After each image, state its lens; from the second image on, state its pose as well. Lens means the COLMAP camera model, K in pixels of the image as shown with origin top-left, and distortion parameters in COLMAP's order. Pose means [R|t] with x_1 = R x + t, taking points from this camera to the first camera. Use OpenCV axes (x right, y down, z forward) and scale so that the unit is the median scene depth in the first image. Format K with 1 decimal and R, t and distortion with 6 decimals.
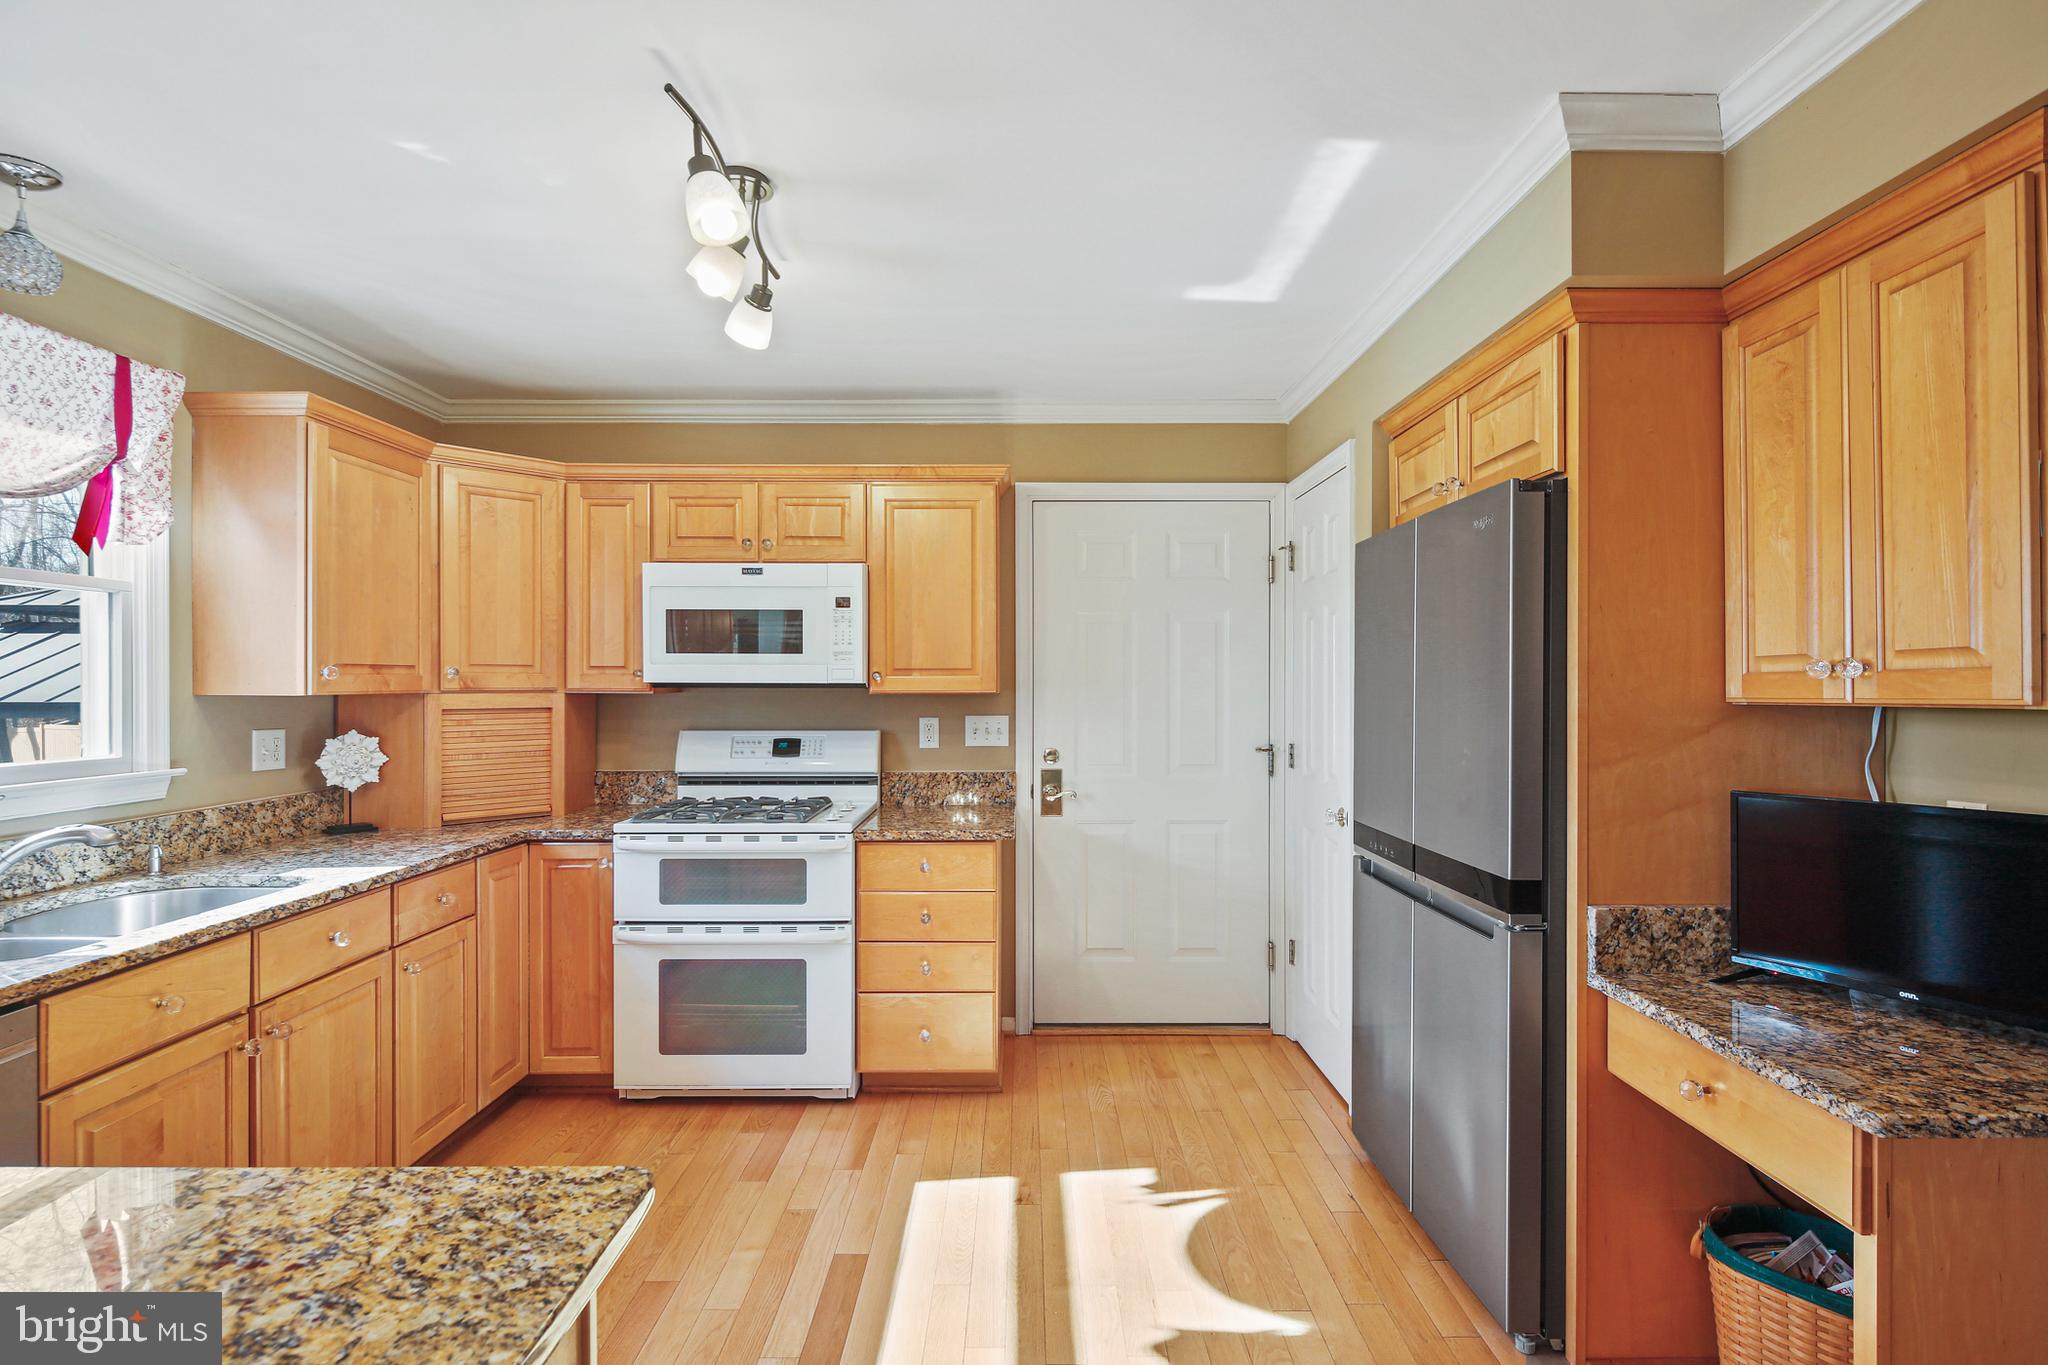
lens RADIAL K [[987.4, 0, 1023.5], [0, 987.4, 675.5], [0, 0, 1]] dist [0.000275, -0.001566]
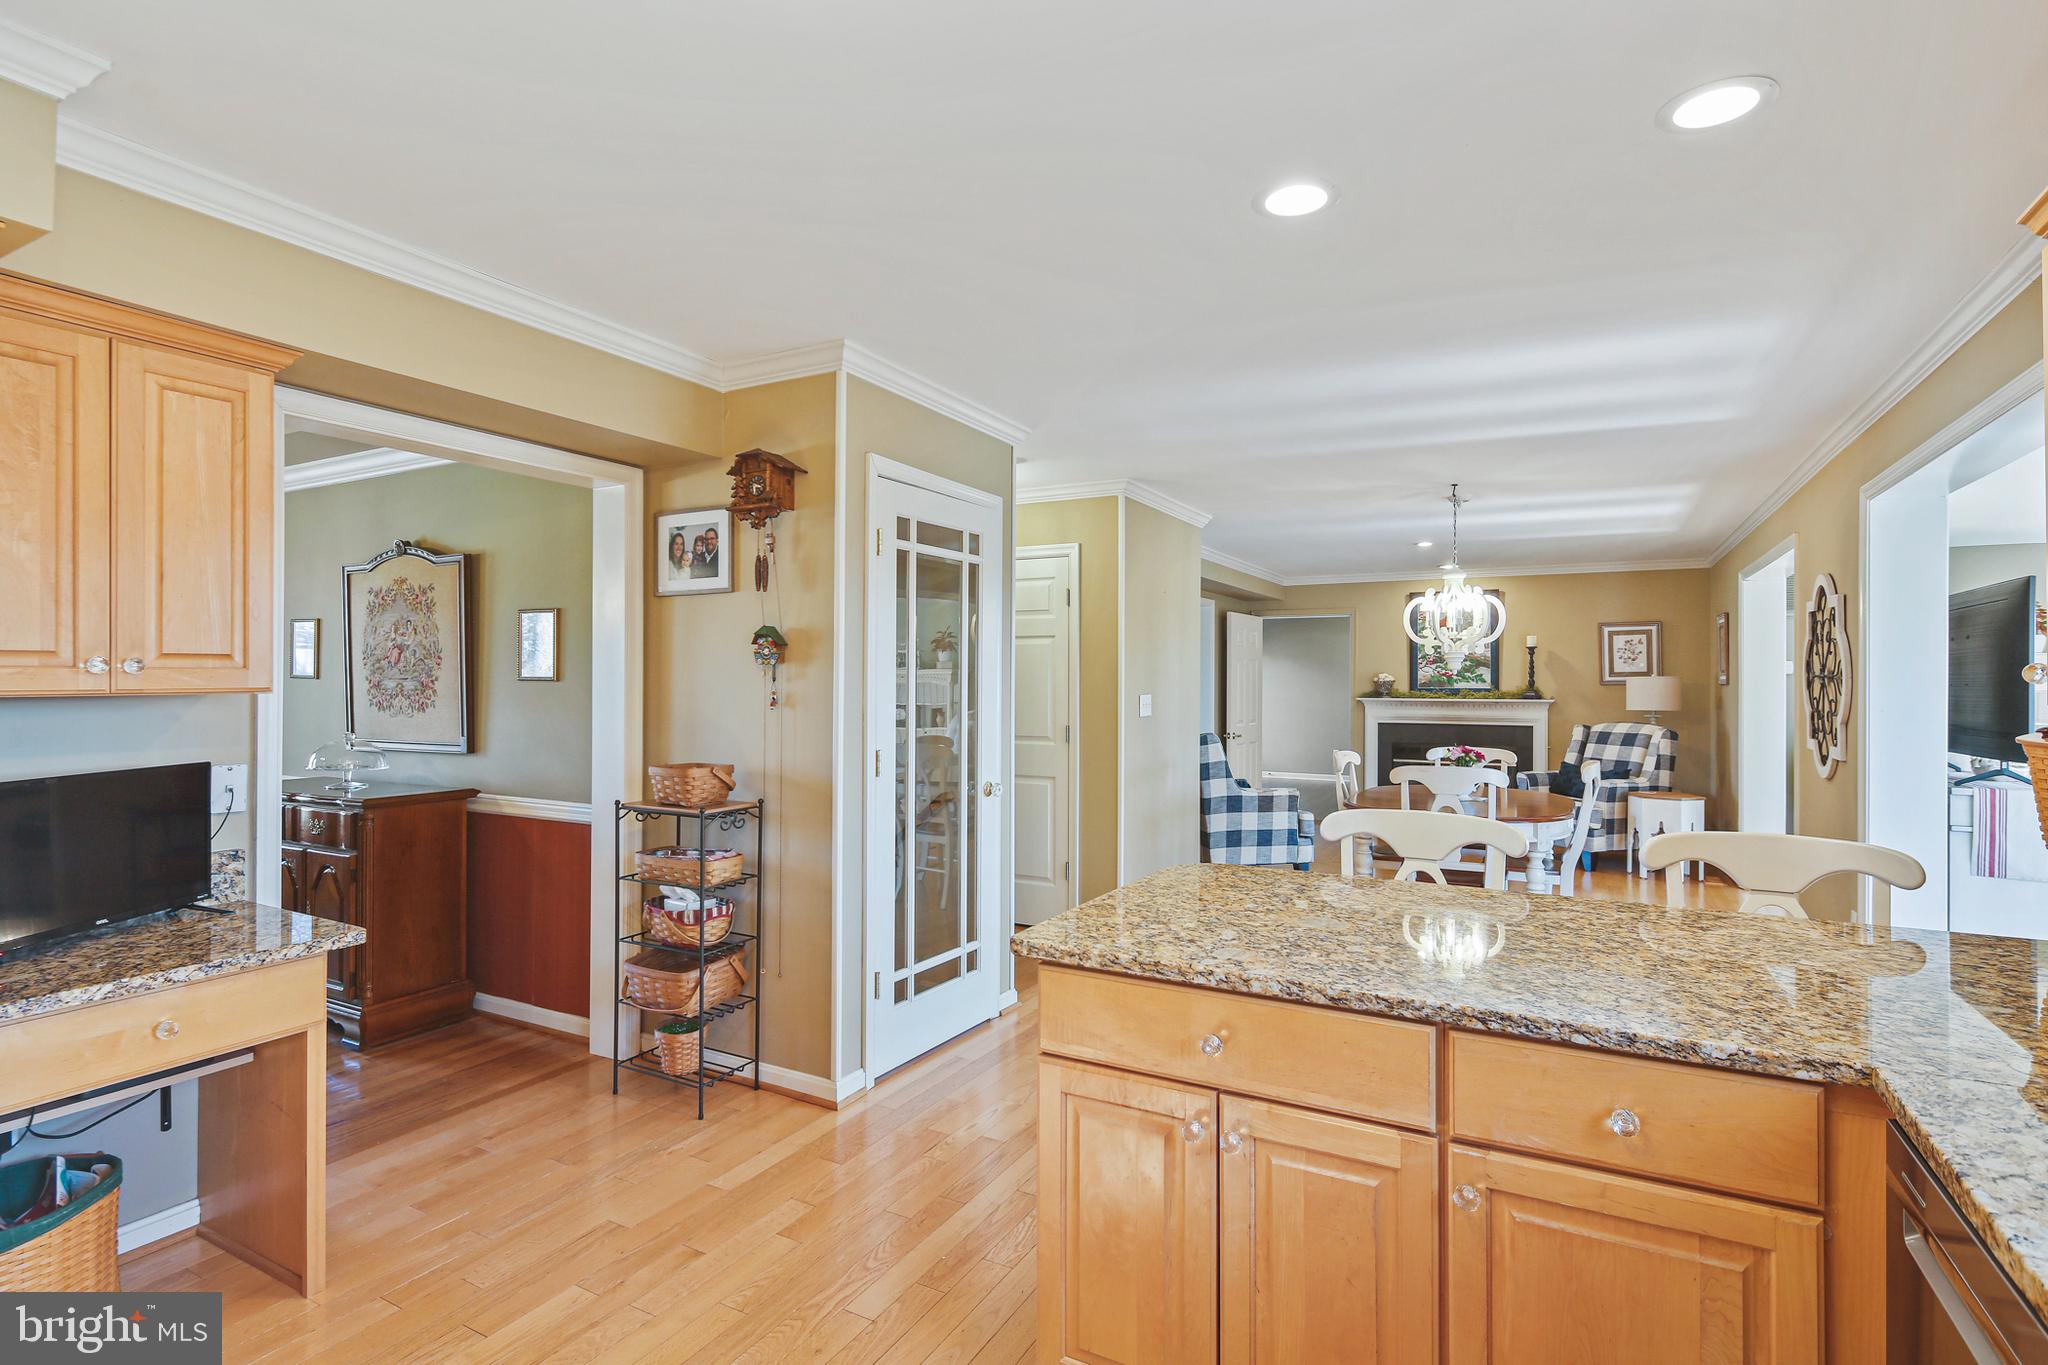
lens RADIAL K [[994.8, 0, 1025.2], [0, 994.8, 691.6], [0, 0, 1]] dist [0.002225, -0.001605]
pose [[-0.877867, -0.006856, 0.478855, -0.395742], [-0.007902, 0.999969, -0.000169, 0.008628], [-0.478839, -0.003932, -0.877894, 0.803921]]
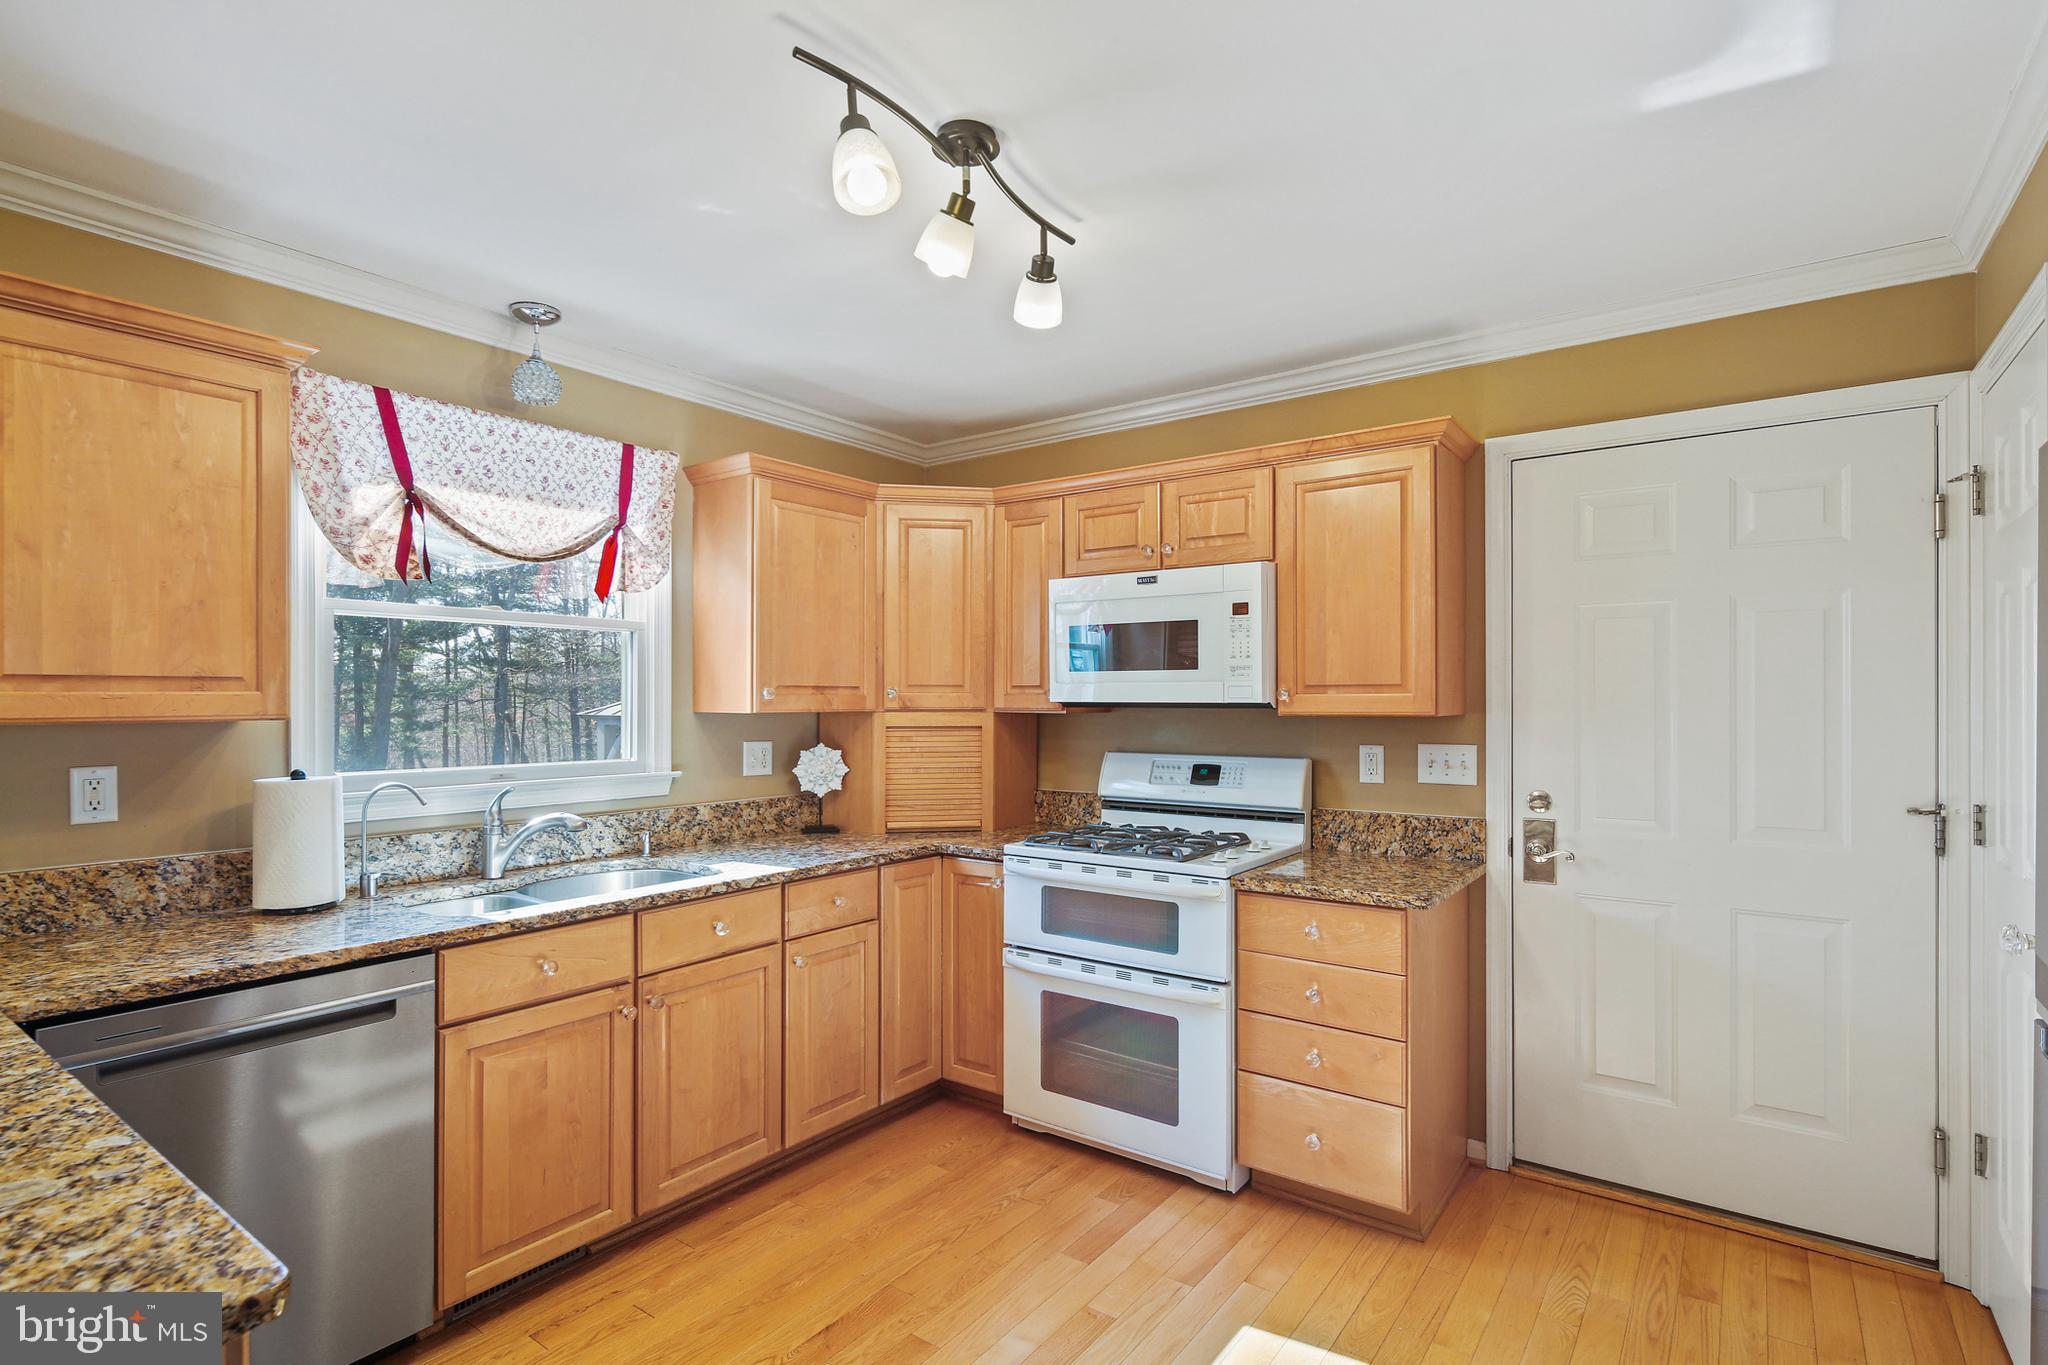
lens RADIAL K [[994.8, 0, 1025.2], [0, 994.8, 691.6], [0, 0, 1]] dist [0.002225, -0.001605]
pose [[0.806399, -0.005845, -0.591343, 0.192894], [0.003983, 0.999982, -0.004453, 0.001346], [0.591358, 0.001235, 0.806408, 0.207640]]
